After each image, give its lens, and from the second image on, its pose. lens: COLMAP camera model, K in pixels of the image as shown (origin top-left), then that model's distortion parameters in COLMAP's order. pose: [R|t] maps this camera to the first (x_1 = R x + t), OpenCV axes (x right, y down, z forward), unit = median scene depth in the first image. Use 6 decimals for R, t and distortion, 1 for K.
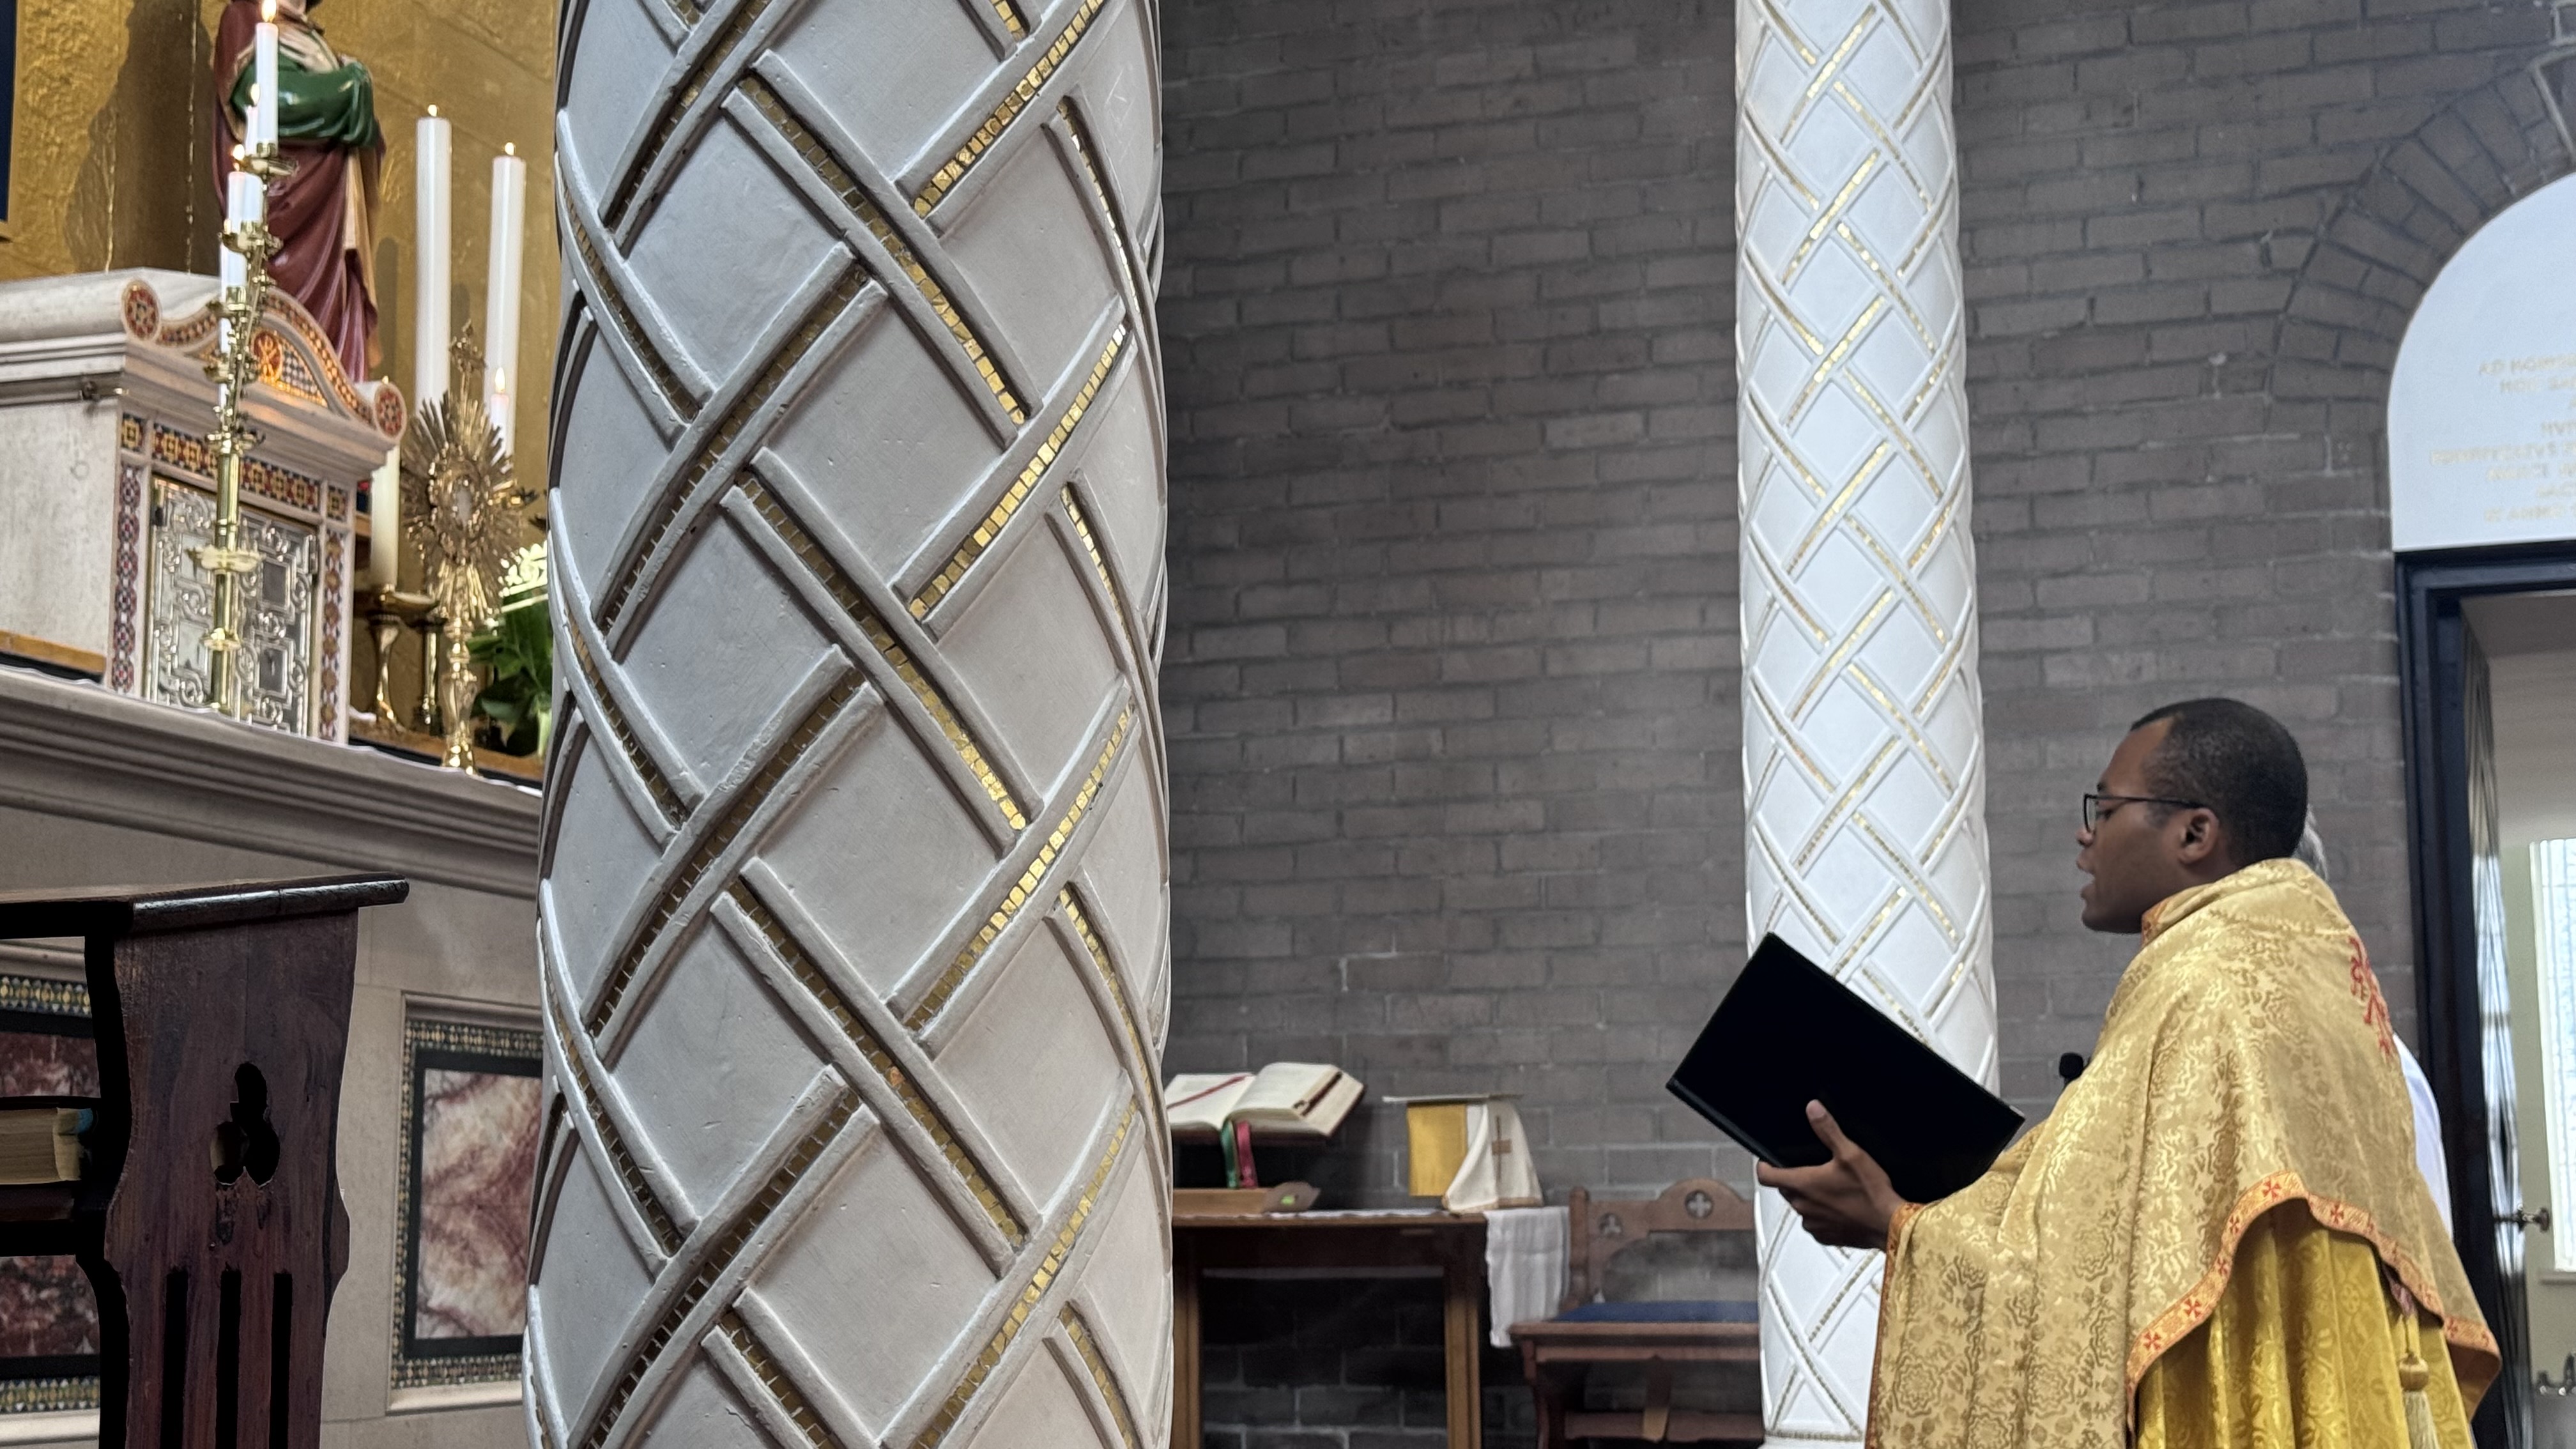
lens RADIAL K [[3590.4, 0, 1267.2], [0, 3590.4, 743.7], [0, 0, 1]] dist [0.133101, 0.000000]
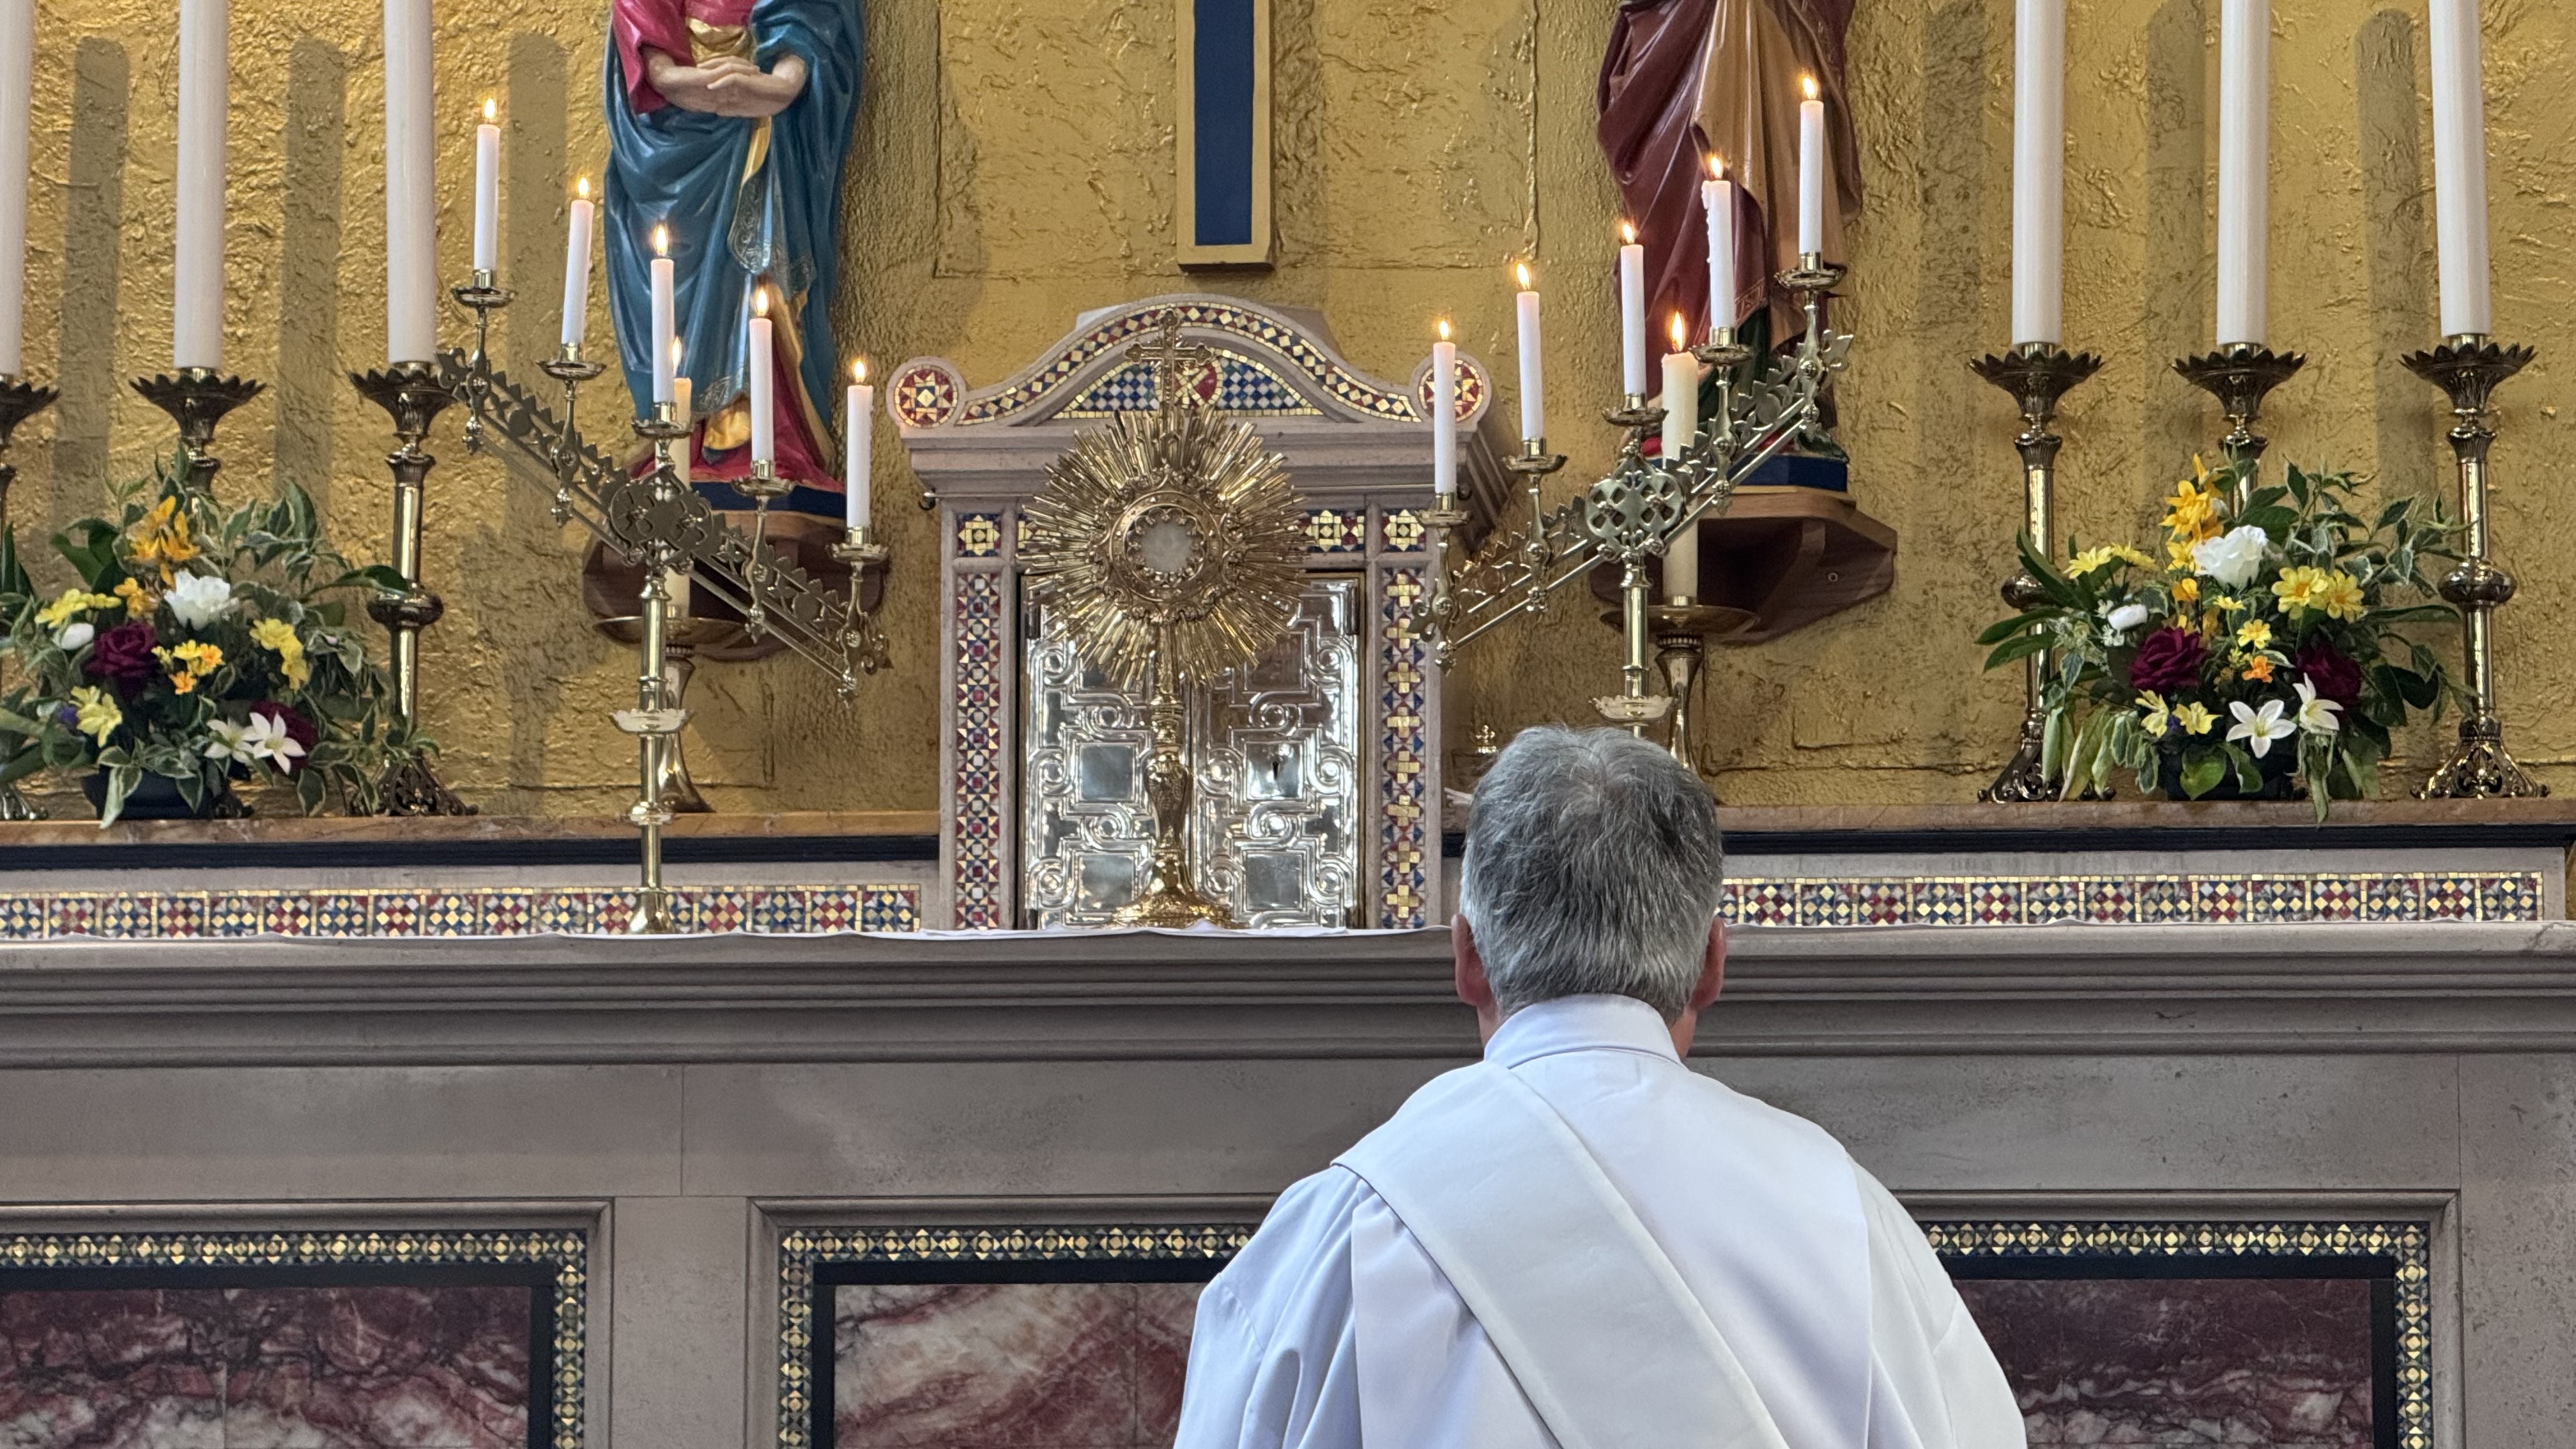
lens RADIAL K [[9164.7, 0, 1274.5], [0, 9164.7, 591.7], [0, 0, 1]] dist [0.245436, 0.000000]
pose [[0.235073, -0.140057, -0.961834, 1.558857], [0.137078, 0.984451, -0.109848, 0.151109], [0.962263, -0.106024, 0.250617, 0.495755]]
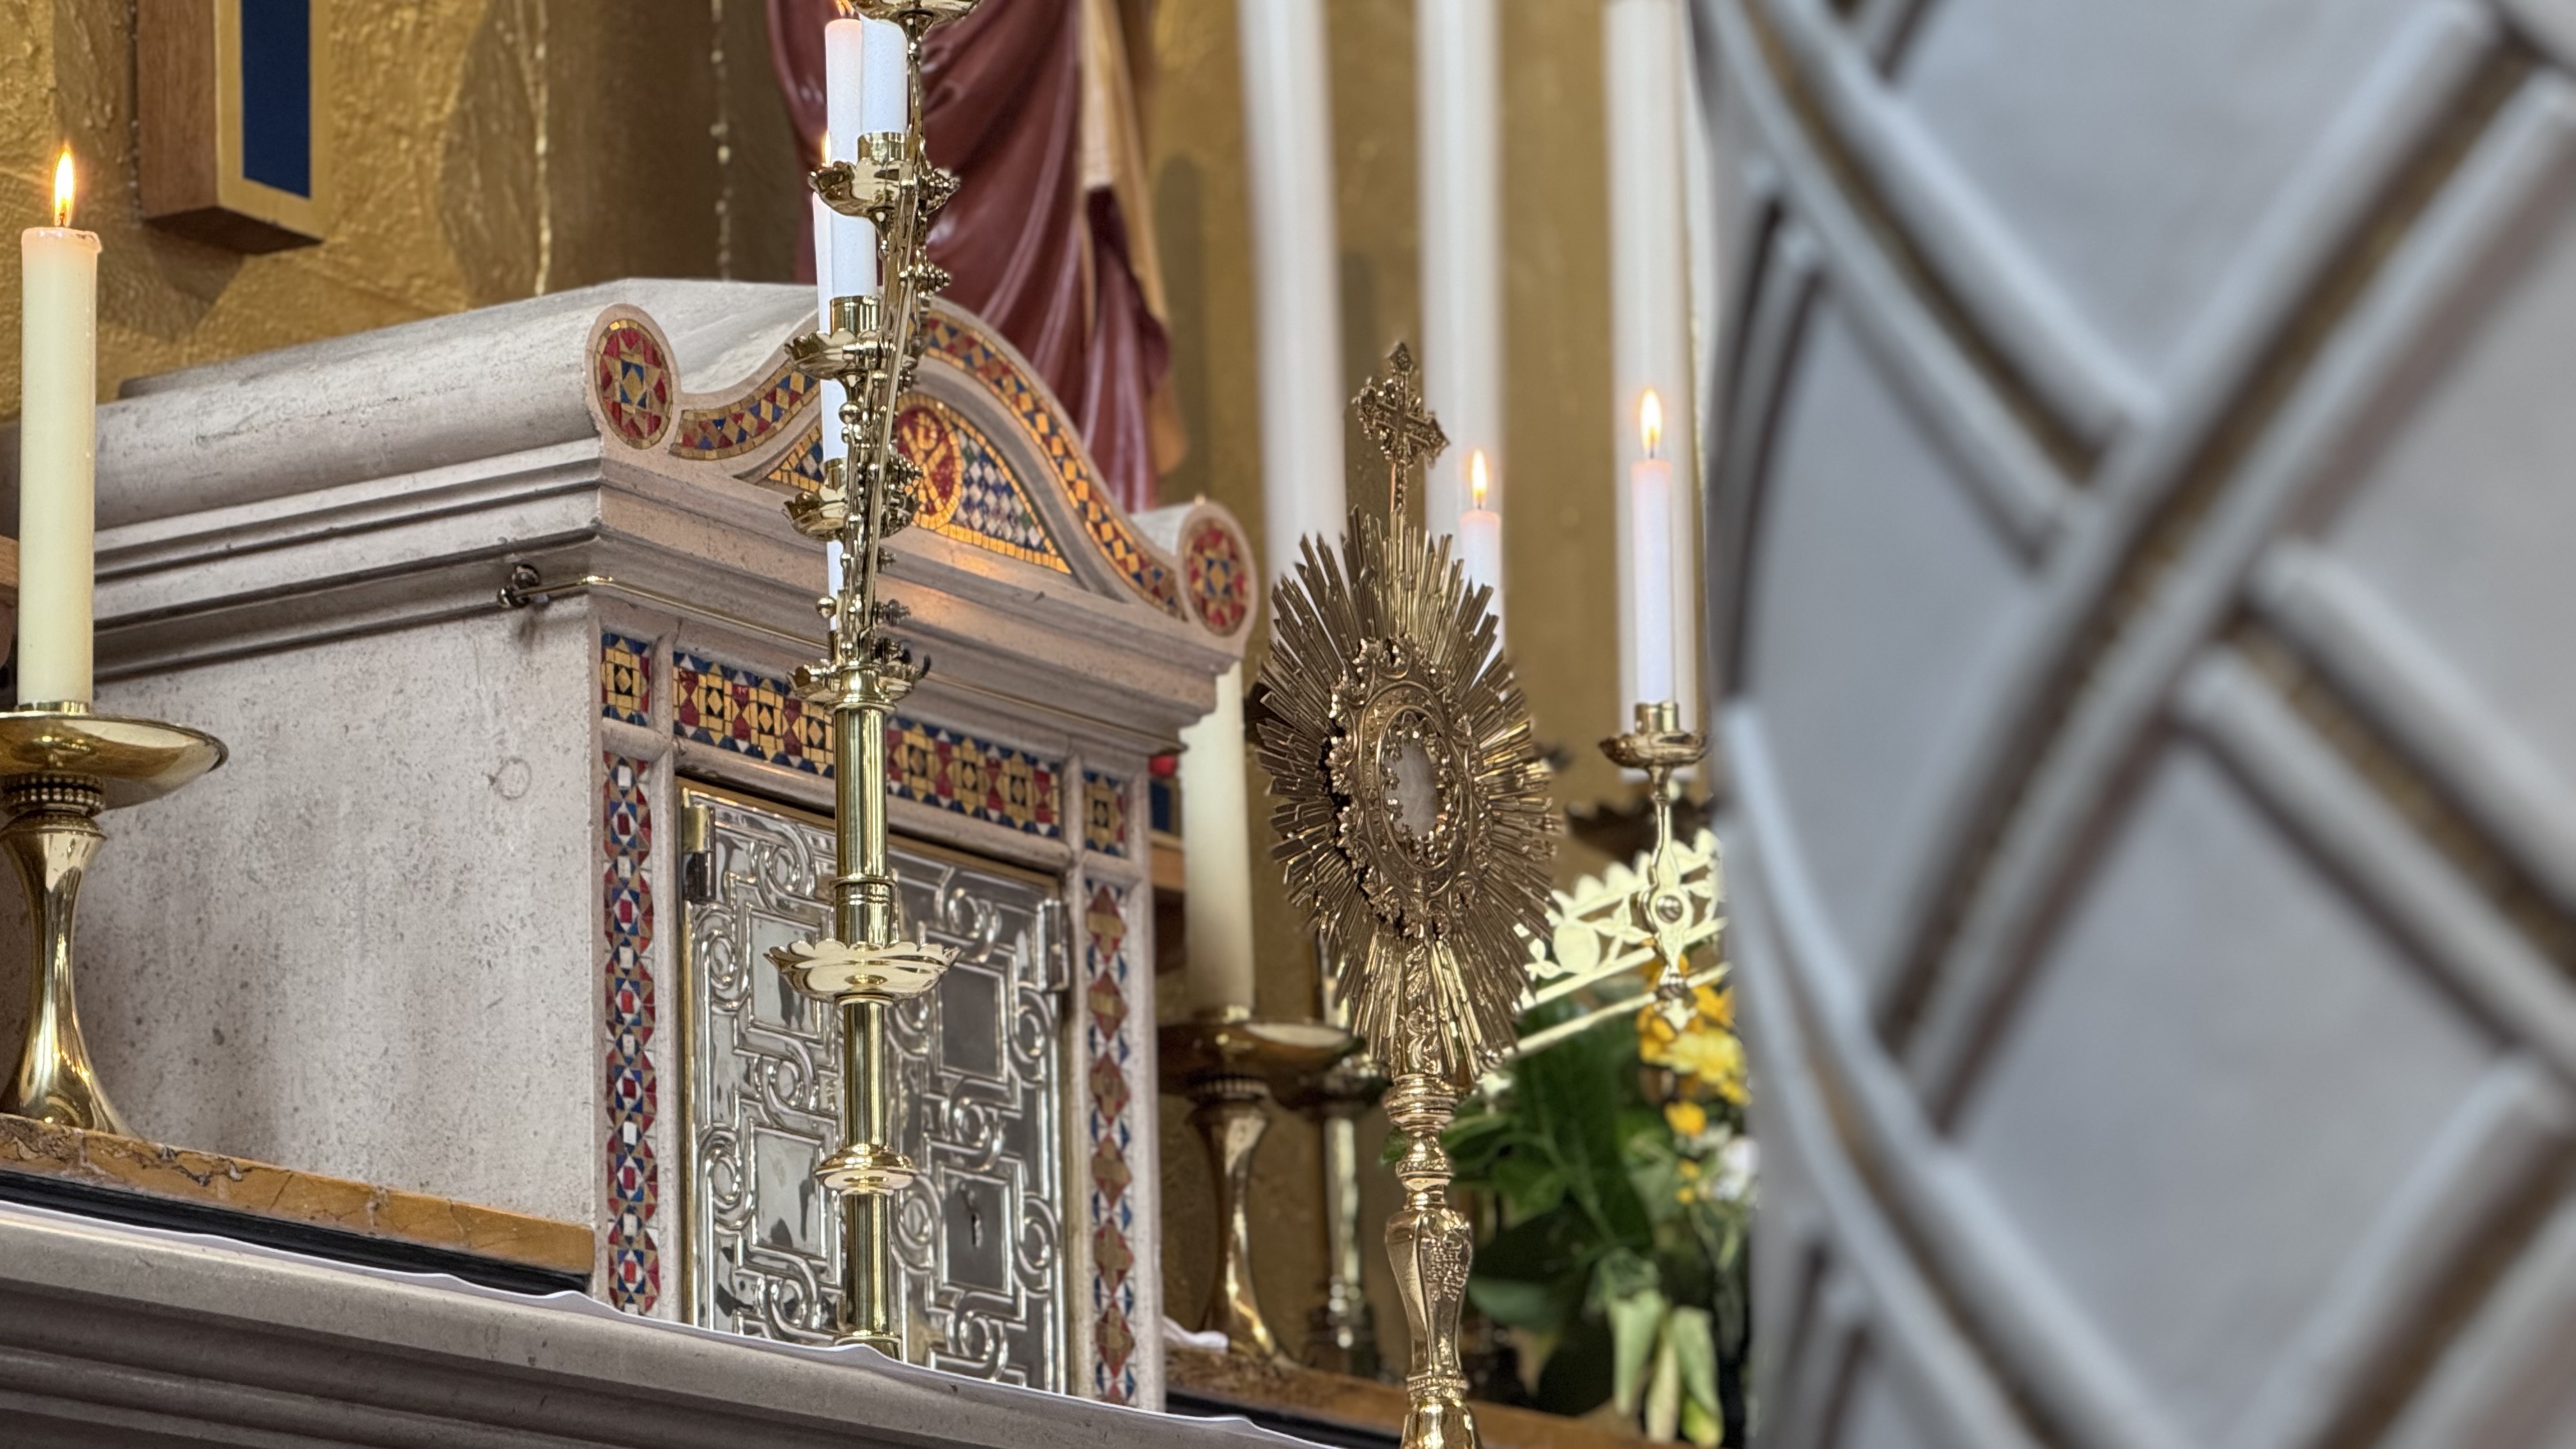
lens RADIAL K [[9164.7, 0, 1303.1], [0, 9164.7, 733.7], [0, 0, 1]] dist [0.245436, 0.000000]
pose [[0.972220, -0.075653, -0.221506, -0.009634], [0.060972, 0.995511, -0.072393, -0.000057], [0.225988, 0.056876, 0.972468, 0.015605]]
